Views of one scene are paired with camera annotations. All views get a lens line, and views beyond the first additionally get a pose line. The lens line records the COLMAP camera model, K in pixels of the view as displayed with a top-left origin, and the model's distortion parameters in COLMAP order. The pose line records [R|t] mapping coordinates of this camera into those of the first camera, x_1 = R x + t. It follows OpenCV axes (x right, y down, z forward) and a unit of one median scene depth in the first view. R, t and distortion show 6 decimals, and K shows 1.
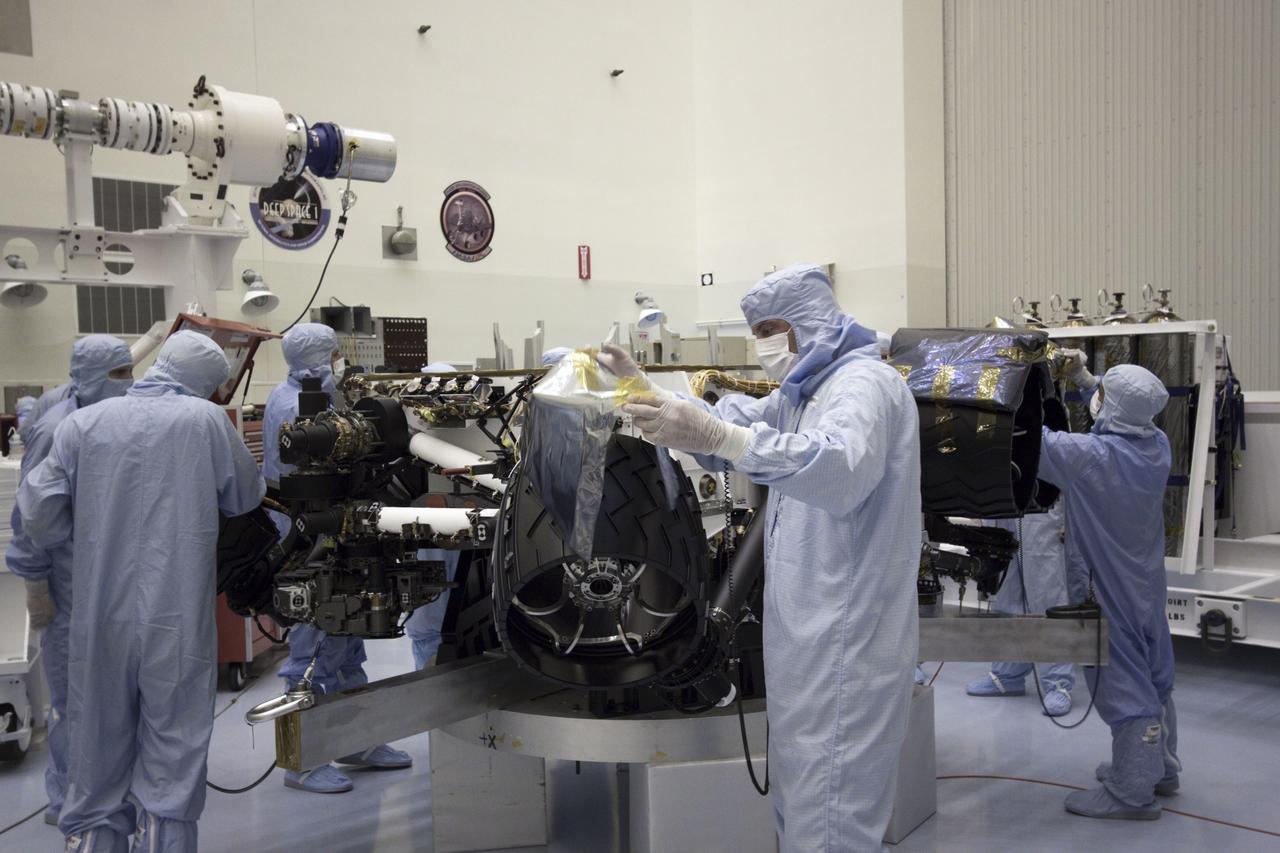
lens RADIAL K [[1193.4, 0, 636.6], [0, 1193.4, 421.9], [0, 0, 1]] dist [0.008003, 0.000000]
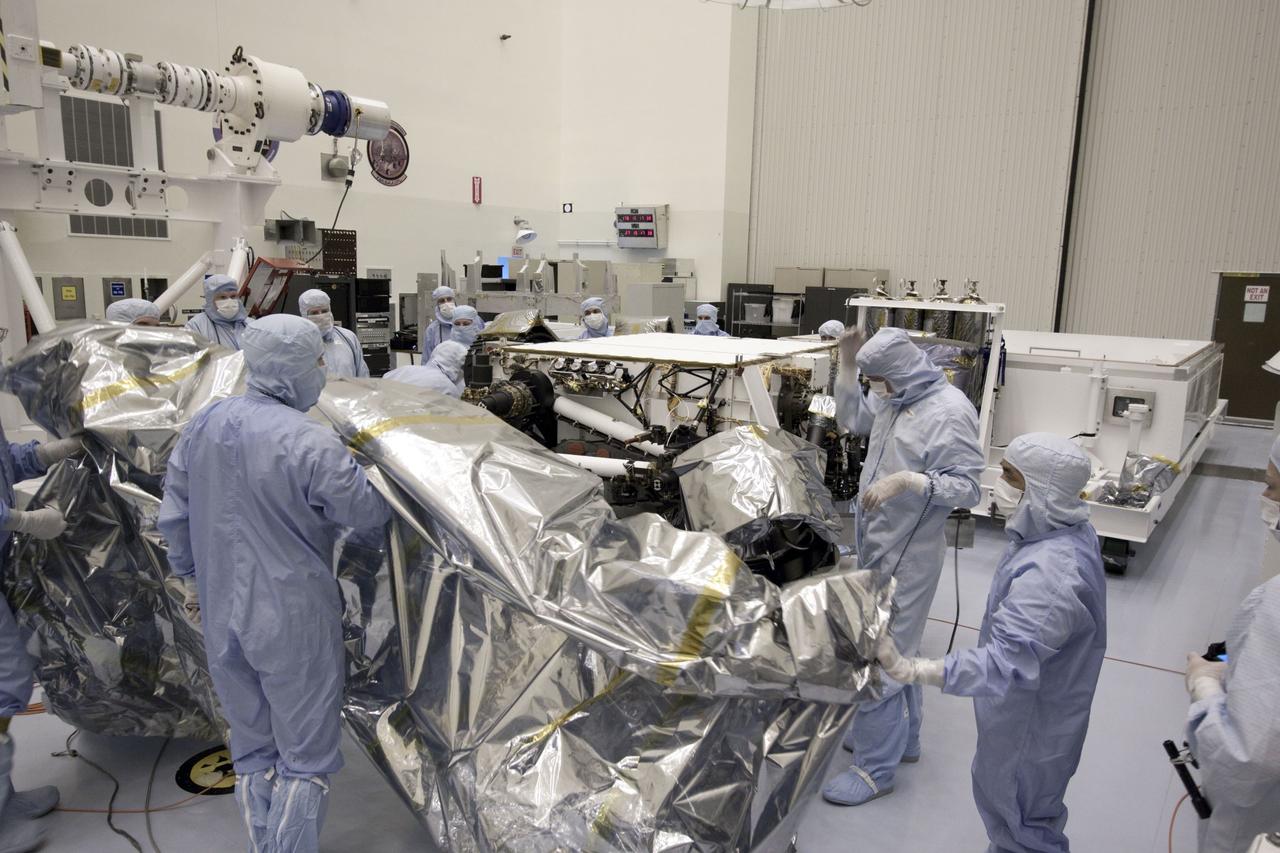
lens RADIAL K [[912.6, 0, 643.5], [0, 912.6, 424.7], [0, 0, 1]] dist [-0.013804, 0.009064]
pose [[0.980106, 0.019957, 0.197470, -0.137500], [-0.046100, 0.990612, 0.128693, -0.046638], [-0.193048, -0.135237, 0.971825, -0.031156]]
